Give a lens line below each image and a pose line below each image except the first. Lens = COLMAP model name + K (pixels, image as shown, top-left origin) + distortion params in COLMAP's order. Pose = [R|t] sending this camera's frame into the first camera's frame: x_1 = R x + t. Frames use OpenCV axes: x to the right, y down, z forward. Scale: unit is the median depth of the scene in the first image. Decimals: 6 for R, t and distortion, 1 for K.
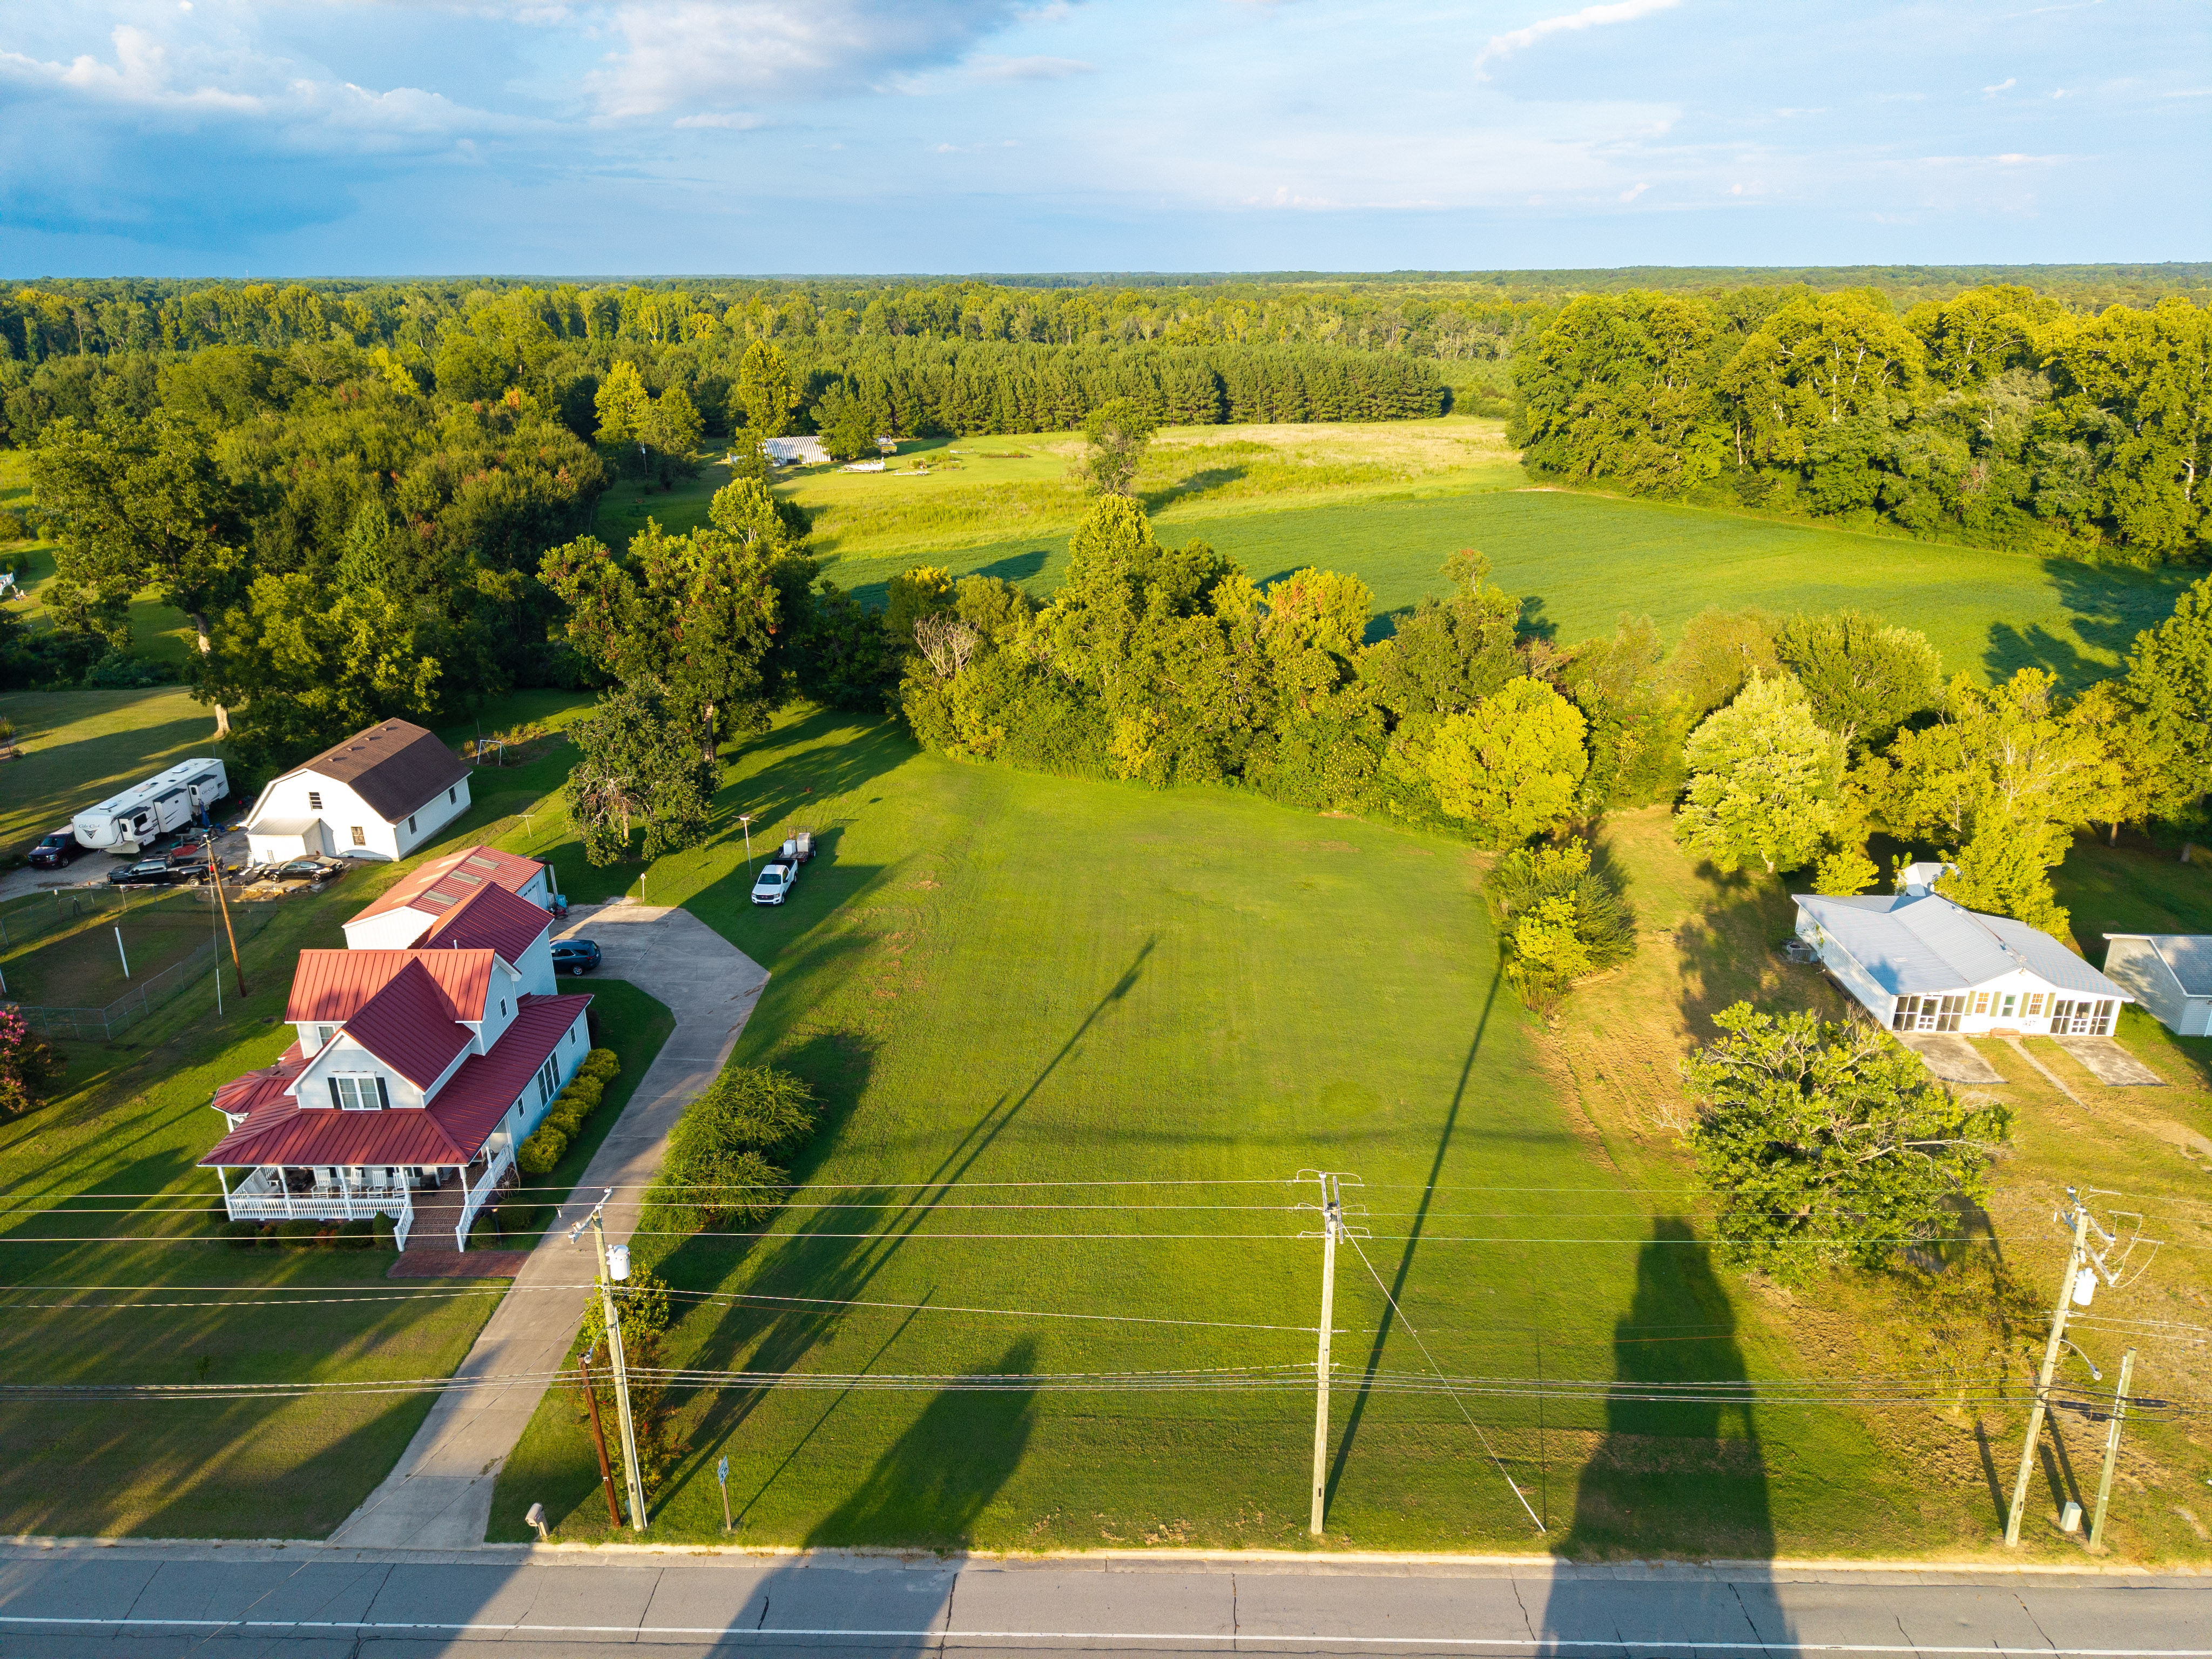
lens RADIAL K [[1416.9, 0, 1106.0], [0, 1416.9, 829.5], [0, 0, 1]] dist [0.063880, -0.080700]
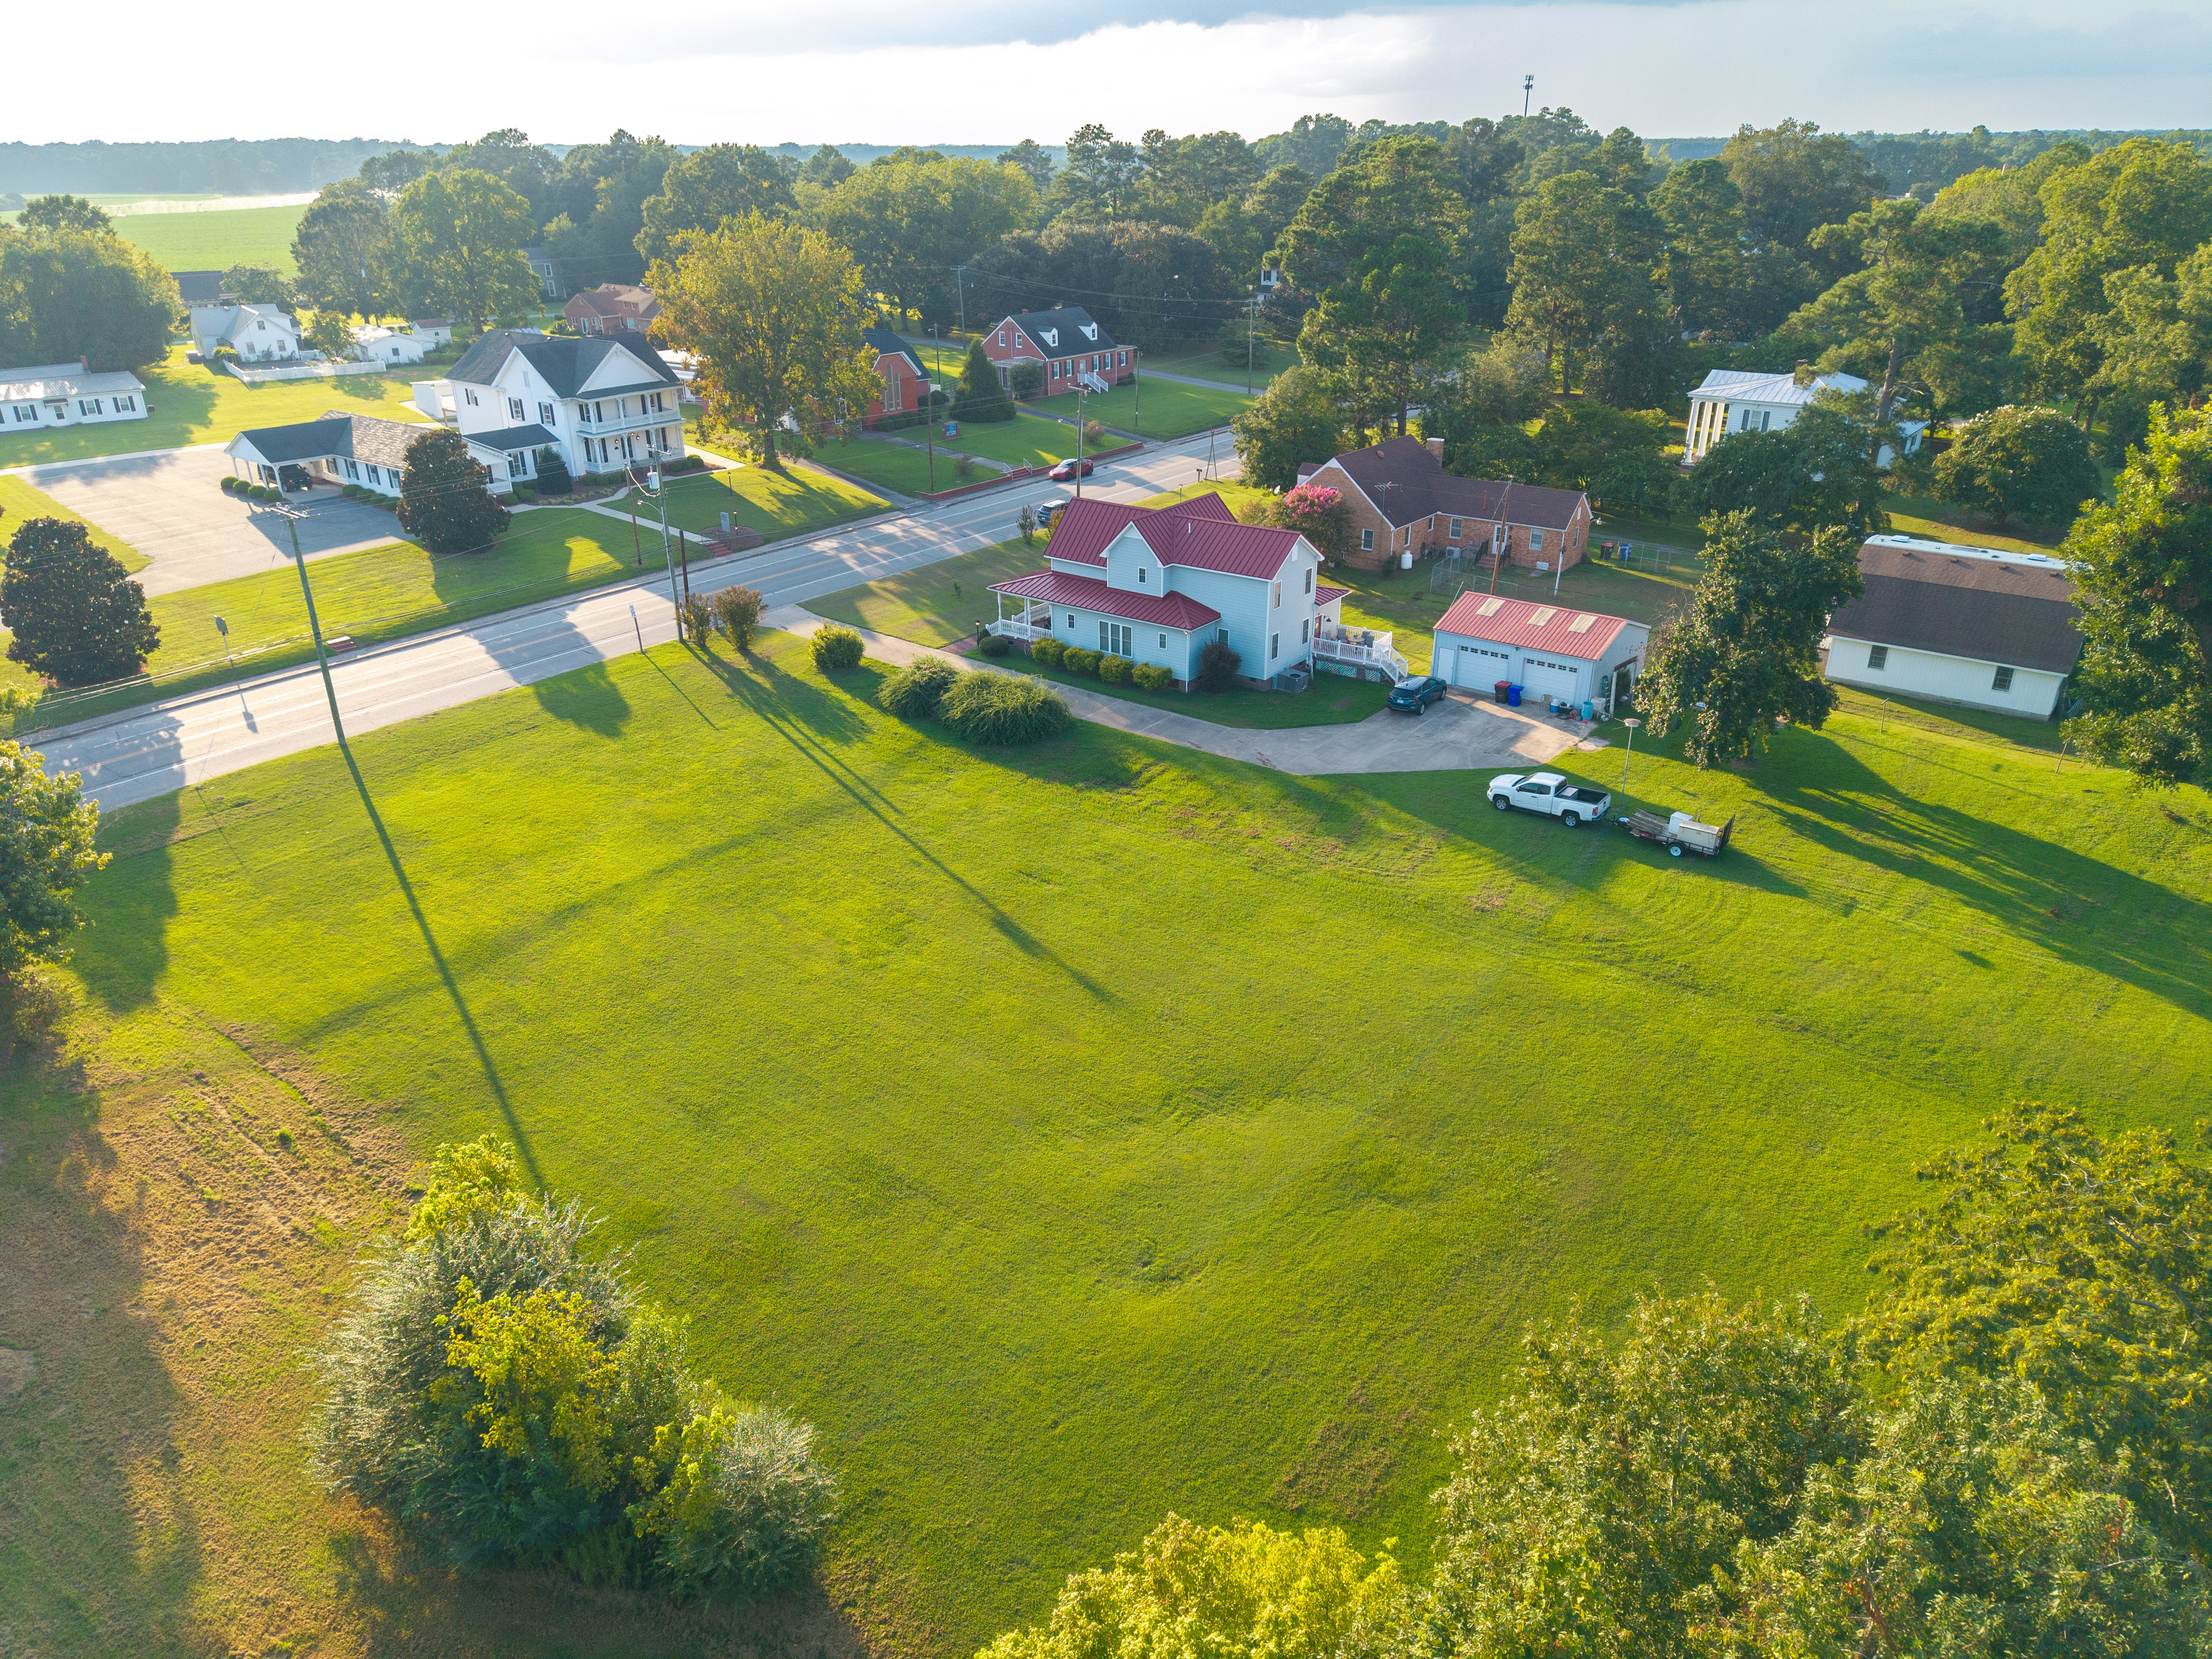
lens RADIAL K [[1416.9, 0, 1106.0], [0, 1416.9, 829.5], [0, 0, 1]] dist [0.063880, -0.080700]
pose [[-0.583176, 0.356464, -0.729958, 0.393631], [-0.280764, 0.754760, 0.592882, -0.293315], [0.762284, 0.550701, -0.340075, 1.035529]]
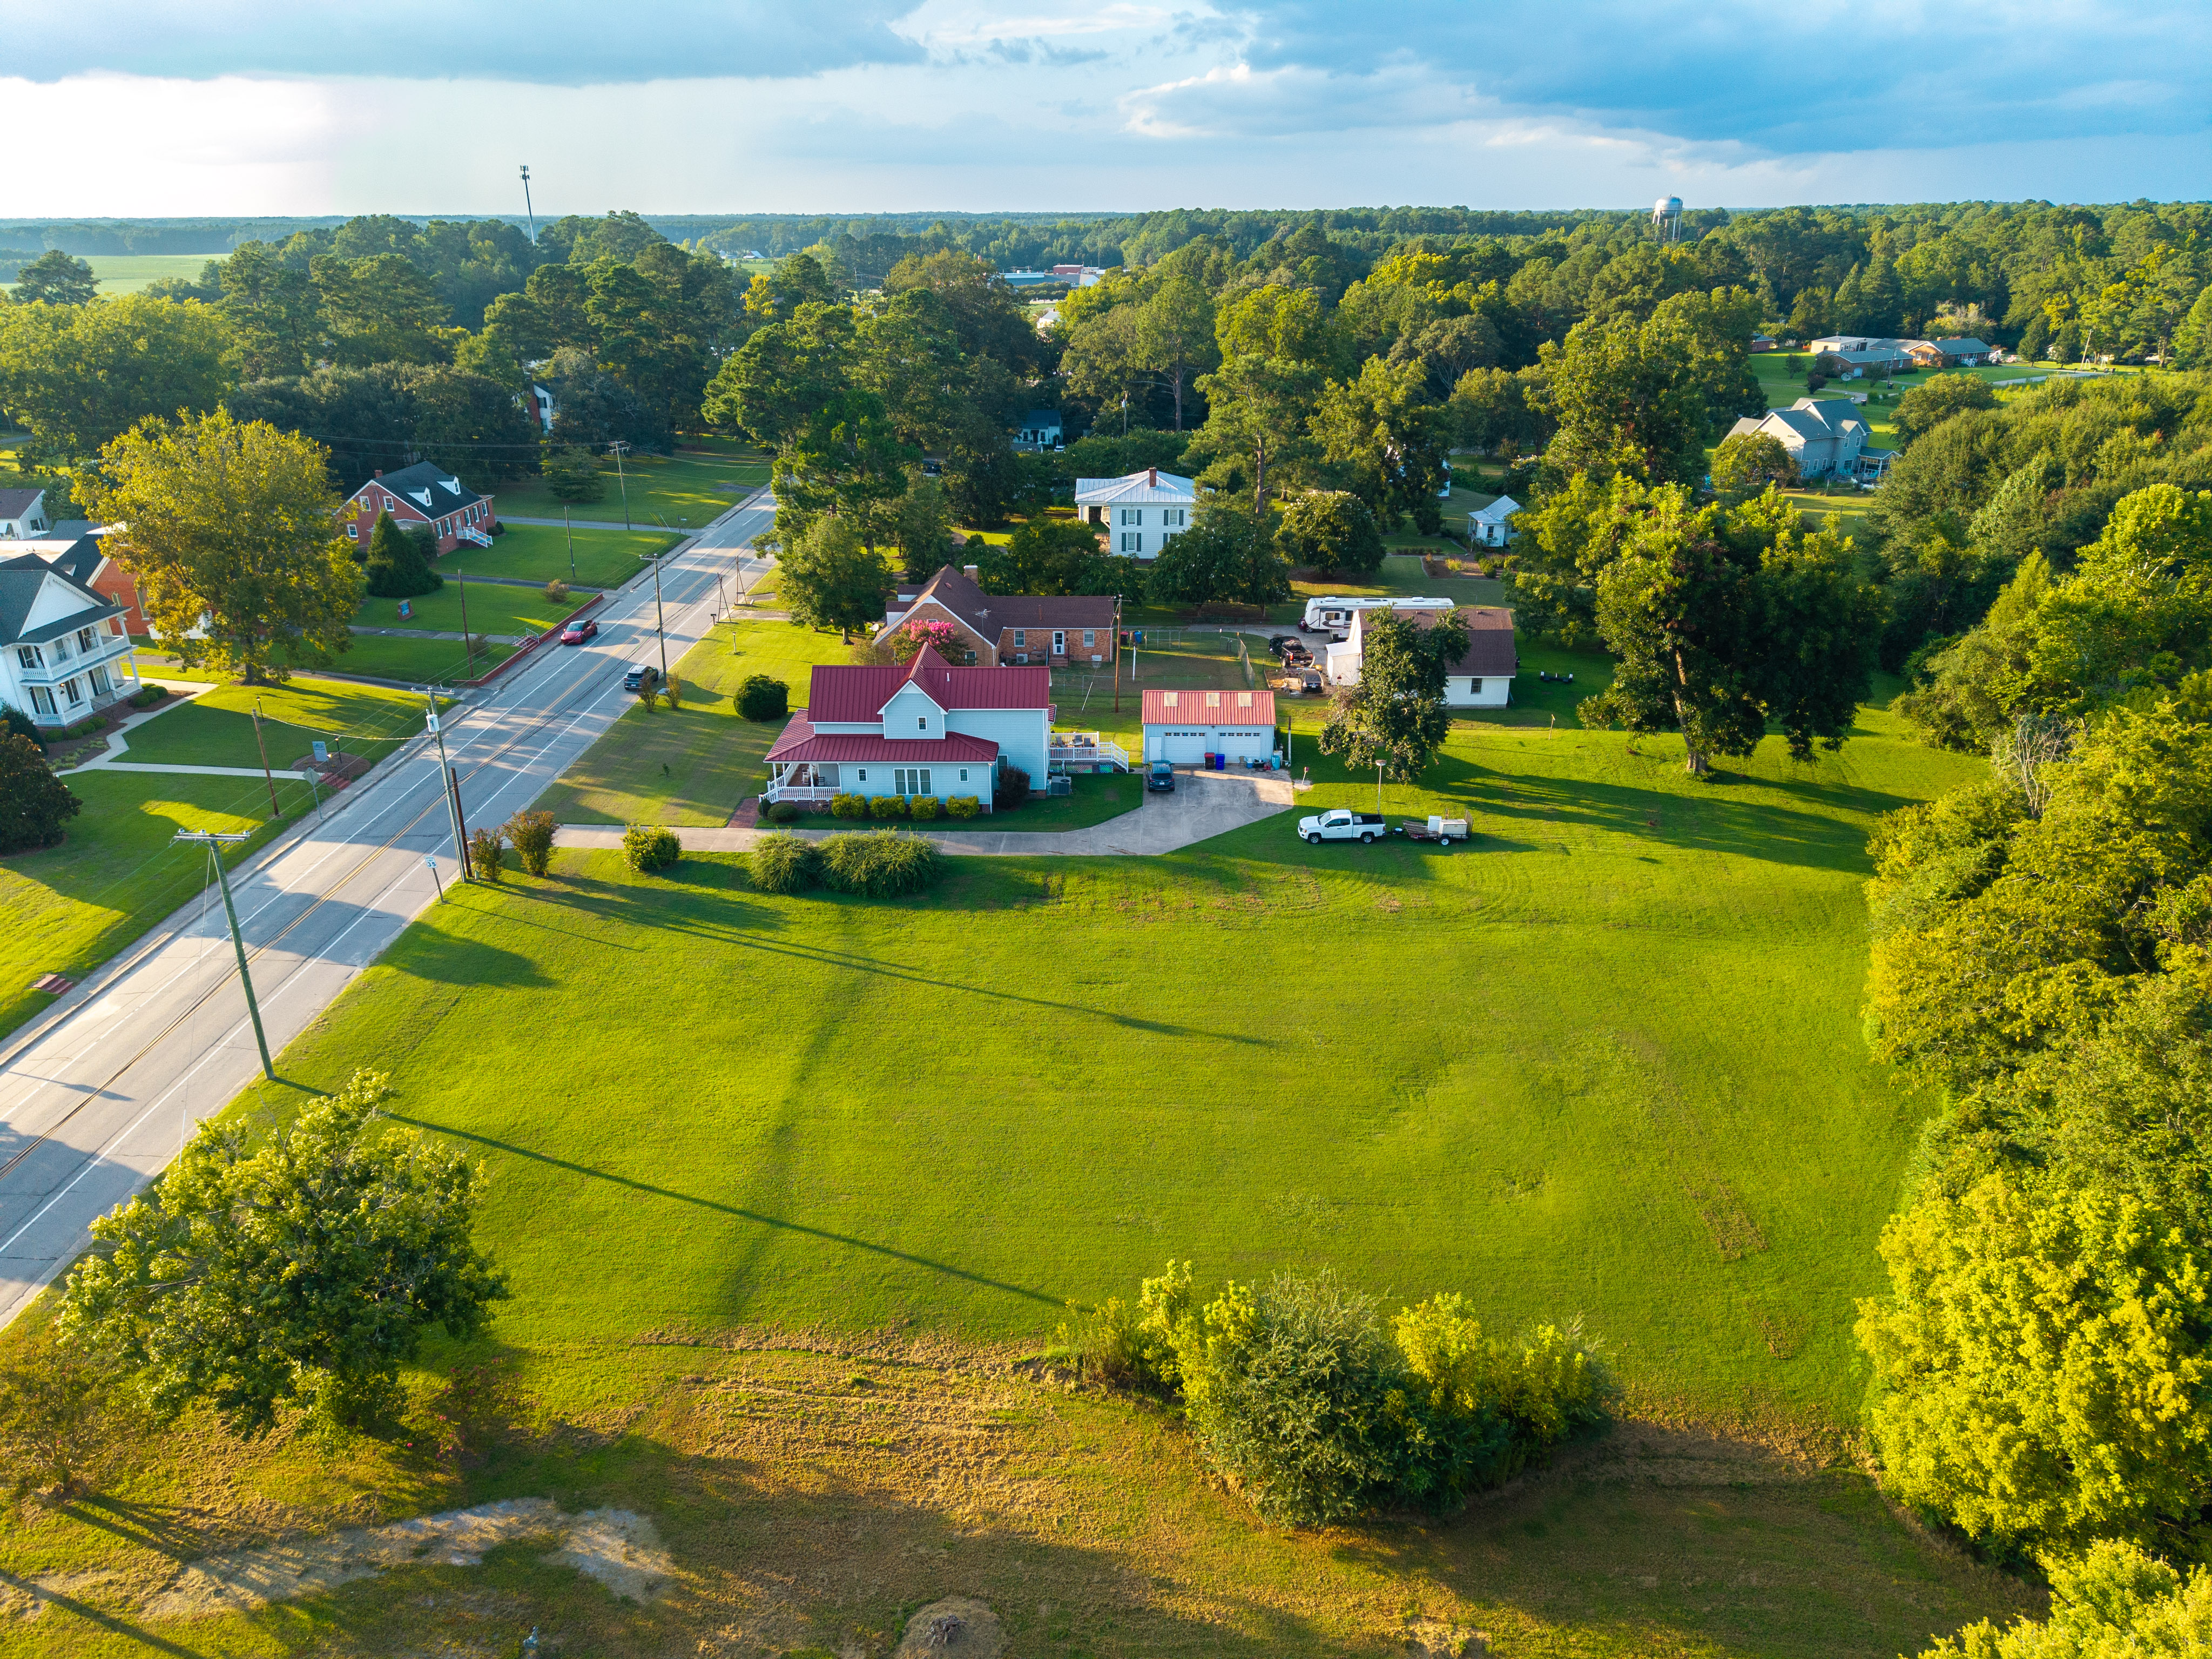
lens RADIAL K [[1416.9, 0, 1106.0], [0, 1416.9, 829.5], [0, 0, 1]] dist [0.063880, -0.080700]
pose [[-0.002405, 0.392199, -0.919877, 0.621692], [-0.350479, 0.861201, 0.368098, -0.247391], [0.936567, 0.323283, 0.135386, 0.689703]]
